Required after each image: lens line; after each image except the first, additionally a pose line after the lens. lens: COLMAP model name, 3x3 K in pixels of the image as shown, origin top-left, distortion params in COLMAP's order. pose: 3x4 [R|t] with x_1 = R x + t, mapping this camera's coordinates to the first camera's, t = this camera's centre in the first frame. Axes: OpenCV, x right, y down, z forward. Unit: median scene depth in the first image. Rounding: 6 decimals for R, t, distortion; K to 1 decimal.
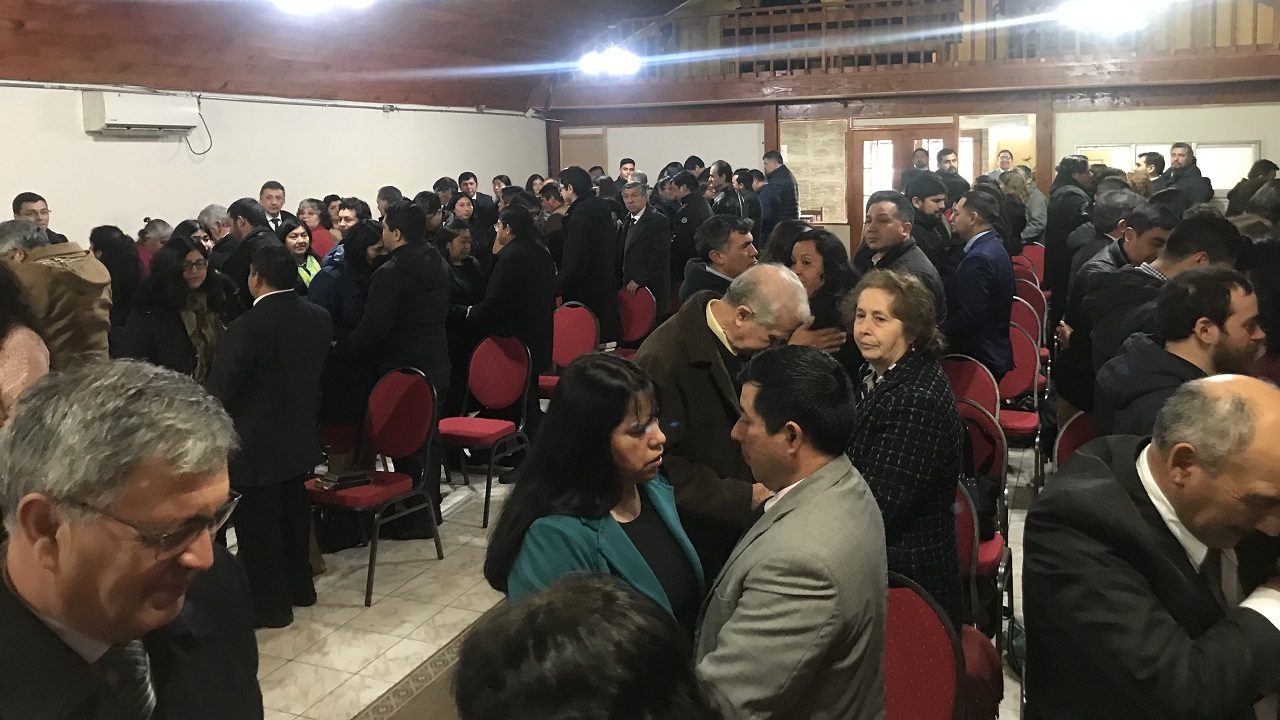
lens RADIAL K [[1049.4, 0, 640.0], [0, 1049.4, 360.3], [0, 0, 1]] dist [0.004732, -0.002159]
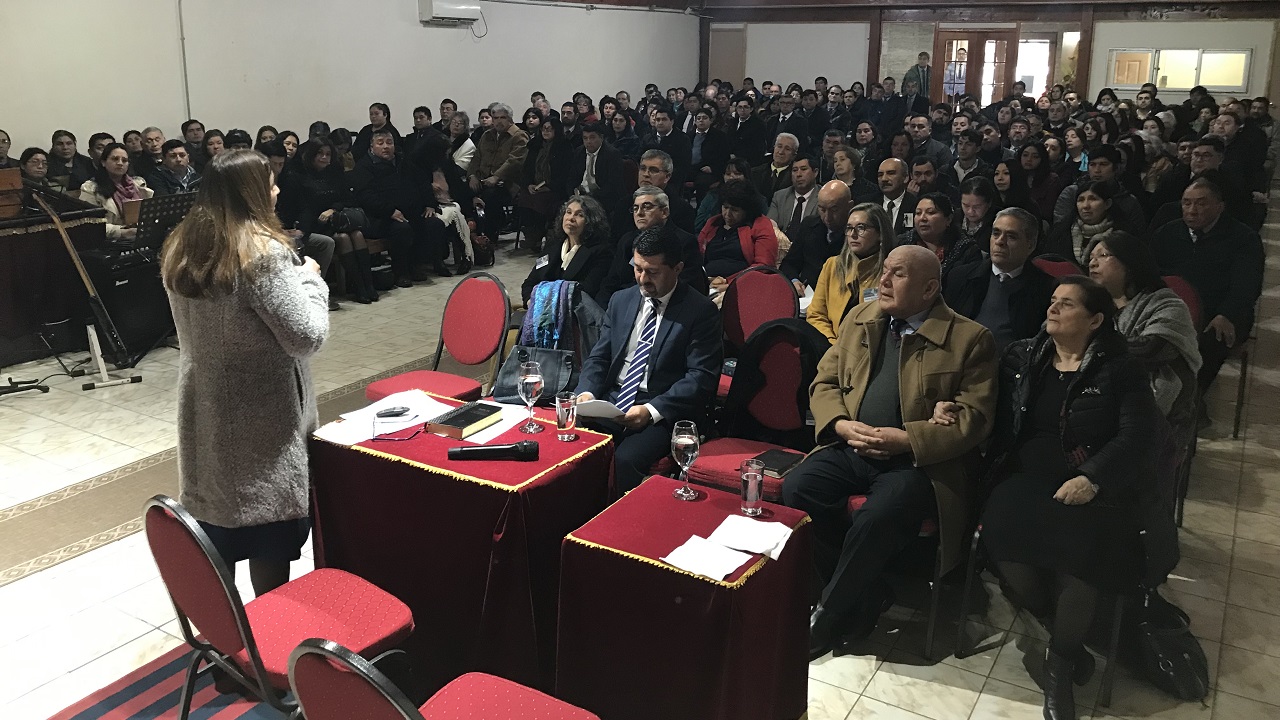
lens RADIAL K [[1044.6, 0, 638.4], [0, 1044.6, 357.6], [0, 0, 1]] dist [-0.013541, -0.010716]
pose [[0.988991, 0.067923, -0.131463, 0.035209], [-0.054871, 0.993425, 0.100476, 0.068297], [0.137423, -0.092156, 0.986216, -0.339341]]
